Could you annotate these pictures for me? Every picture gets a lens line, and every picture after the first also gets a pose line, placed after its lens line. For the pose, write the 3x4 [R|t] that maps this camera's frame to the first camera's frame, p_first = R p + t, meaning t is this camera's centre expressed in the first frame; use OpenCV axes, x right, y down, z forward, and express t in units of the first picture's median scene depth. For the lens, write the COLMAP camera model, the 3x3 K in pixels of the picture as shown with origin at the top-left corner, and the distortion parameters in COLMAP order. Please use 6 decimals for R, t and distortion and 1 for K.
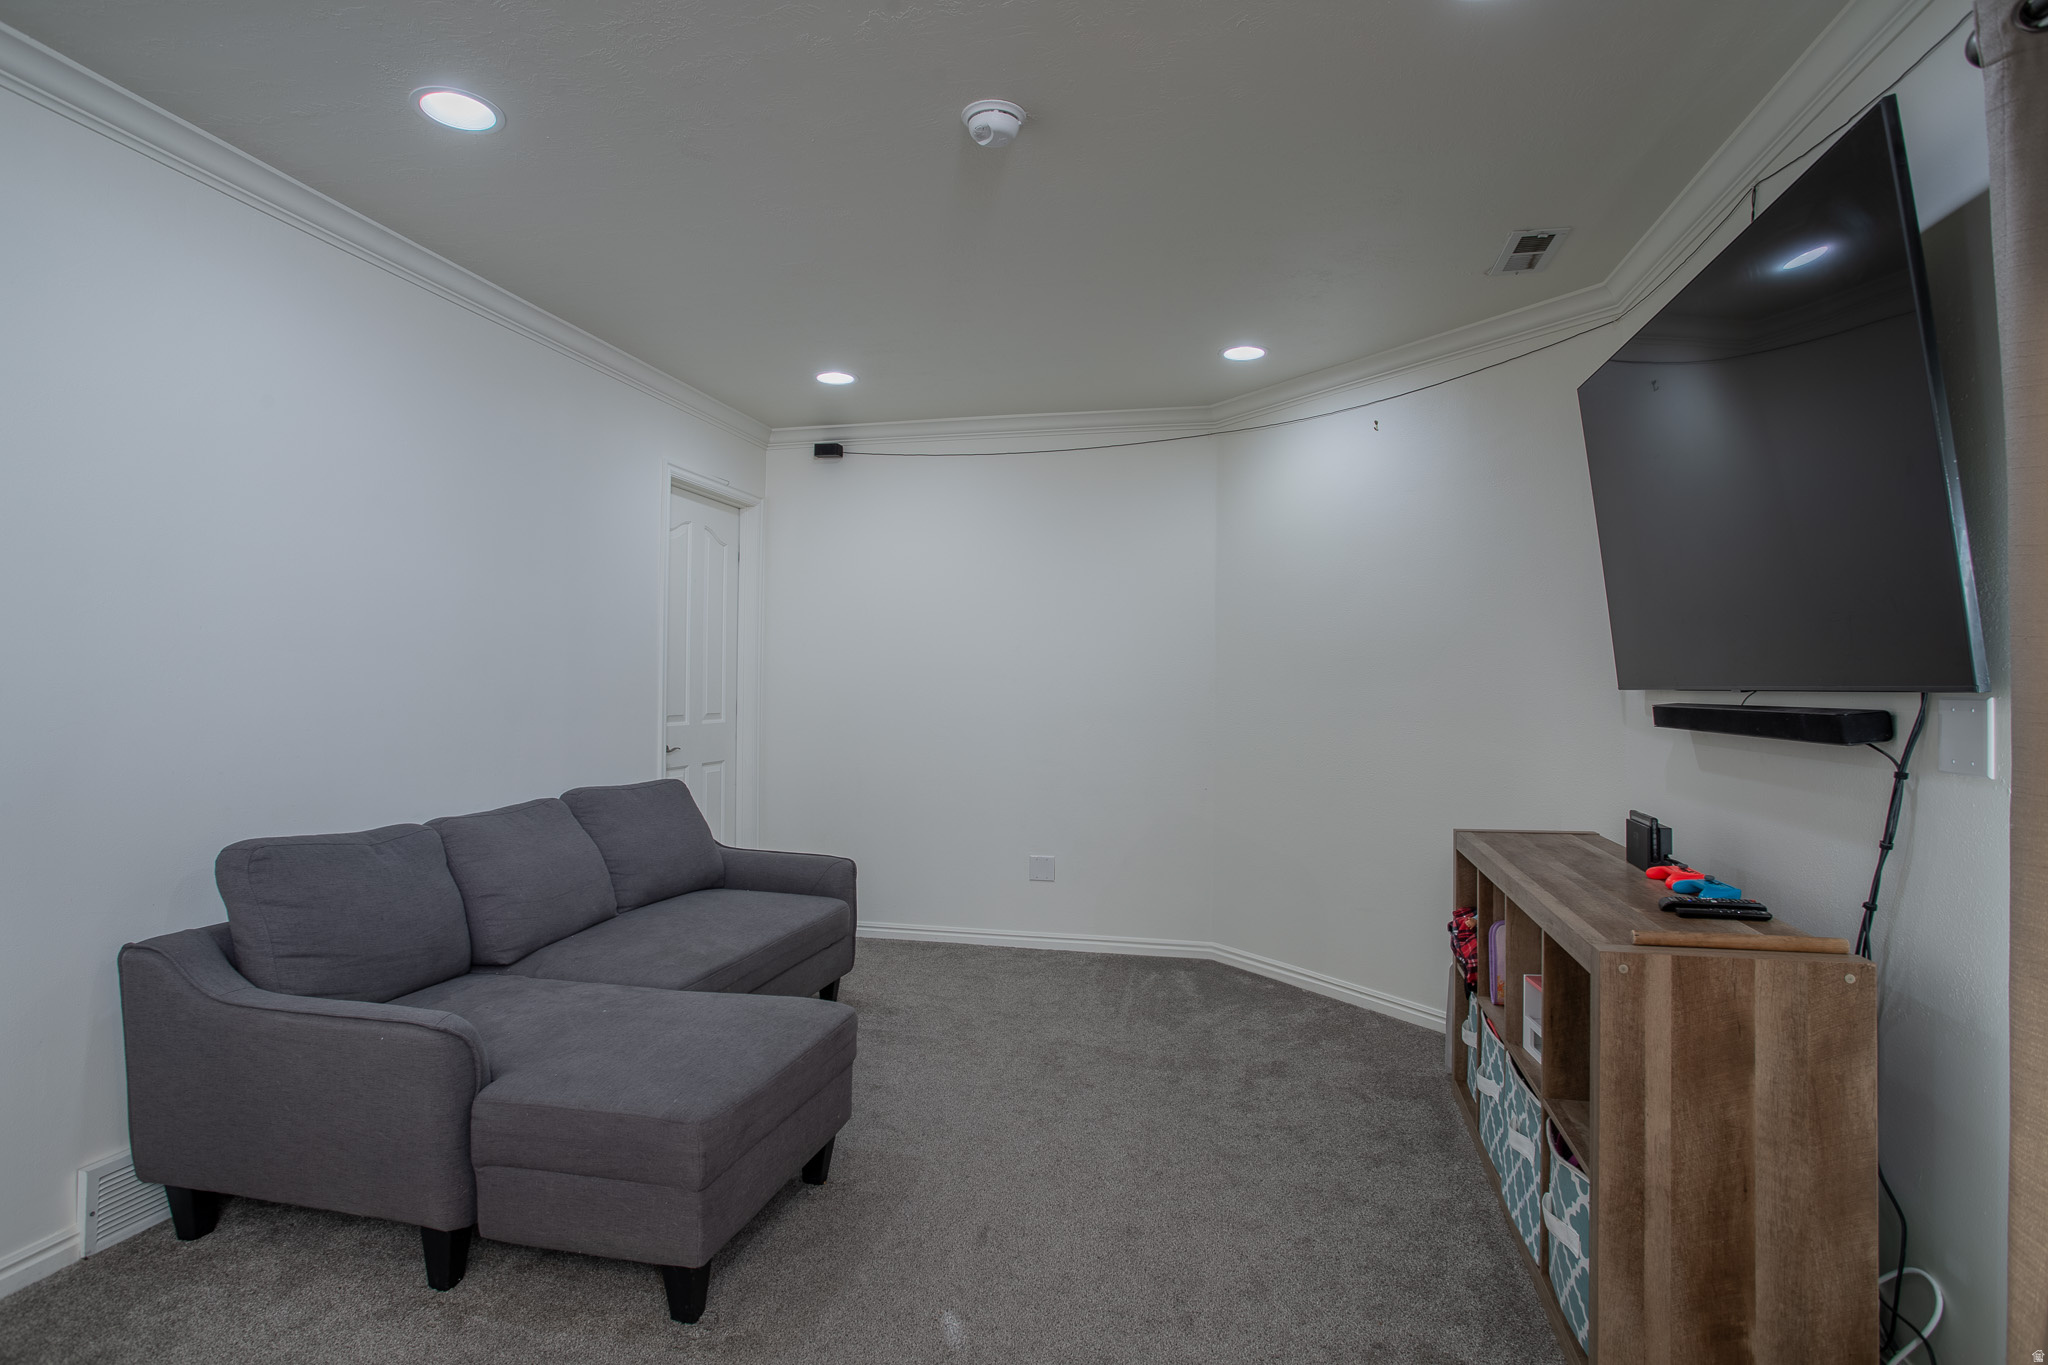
lens RADIAL K [[1055.0, 0, 1014.8], [0, 1055.0, 672.5], [0, 0, 1]] dist [-0.045240, 0.012840]
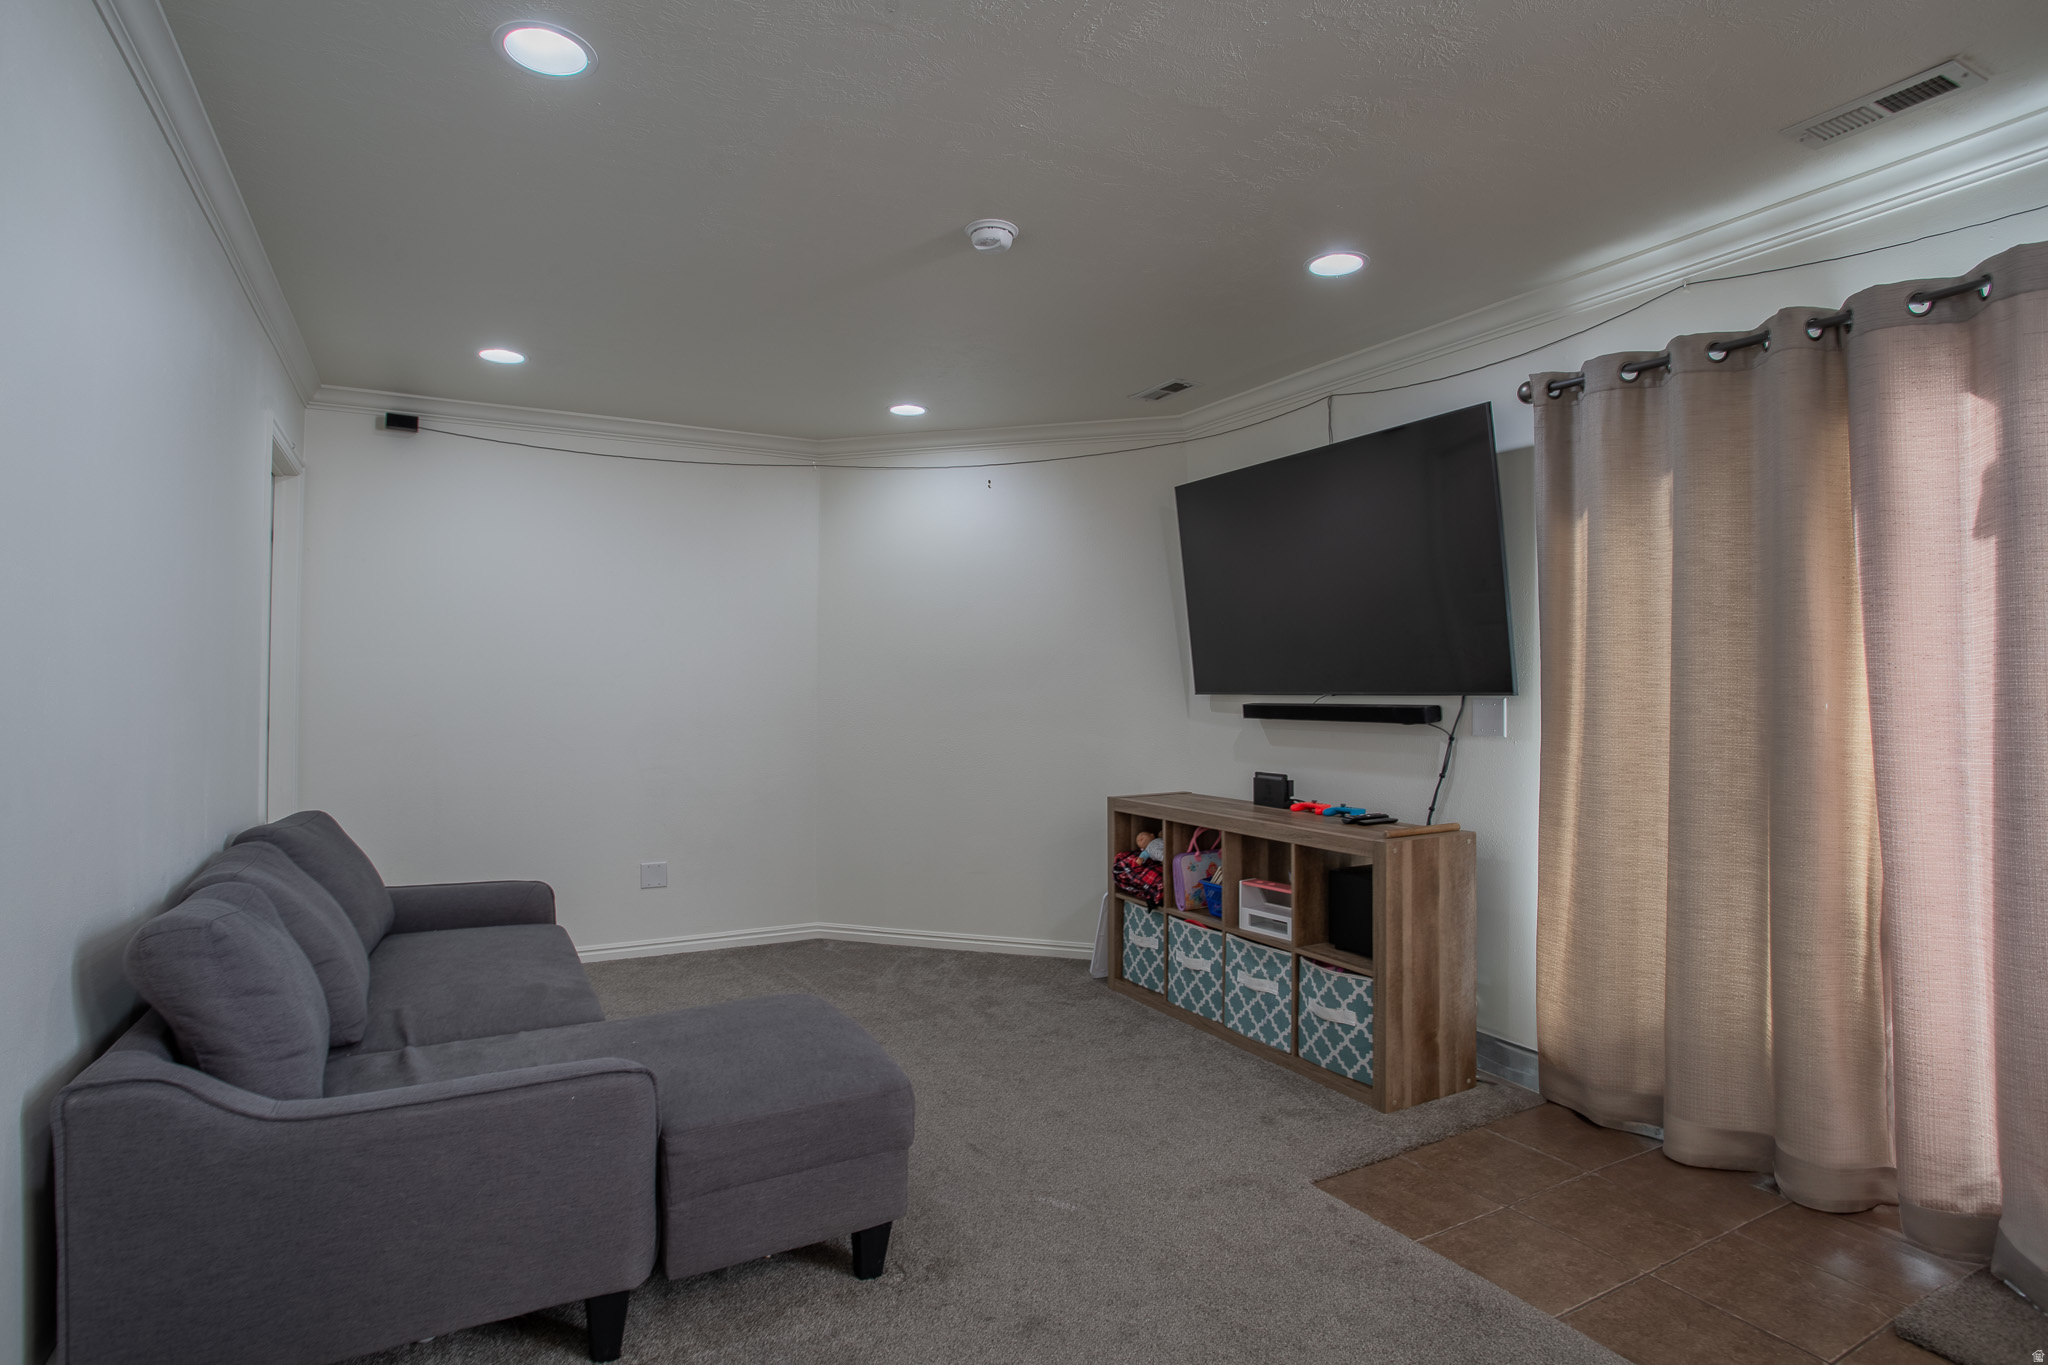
lens RADIAL K [[1055.0, 0, 1030.3], [0, 1055.0, 687.3], [0, 0, 1]] dist [-0.045240, 0.012840]
pose [[0.736388, -0.003248, 0.676551, -0.821245], [-0.003047, 0.999962, 0.008117, -0.007813], [-0.676552, -0.008039, 0.736351, 0.066669]]
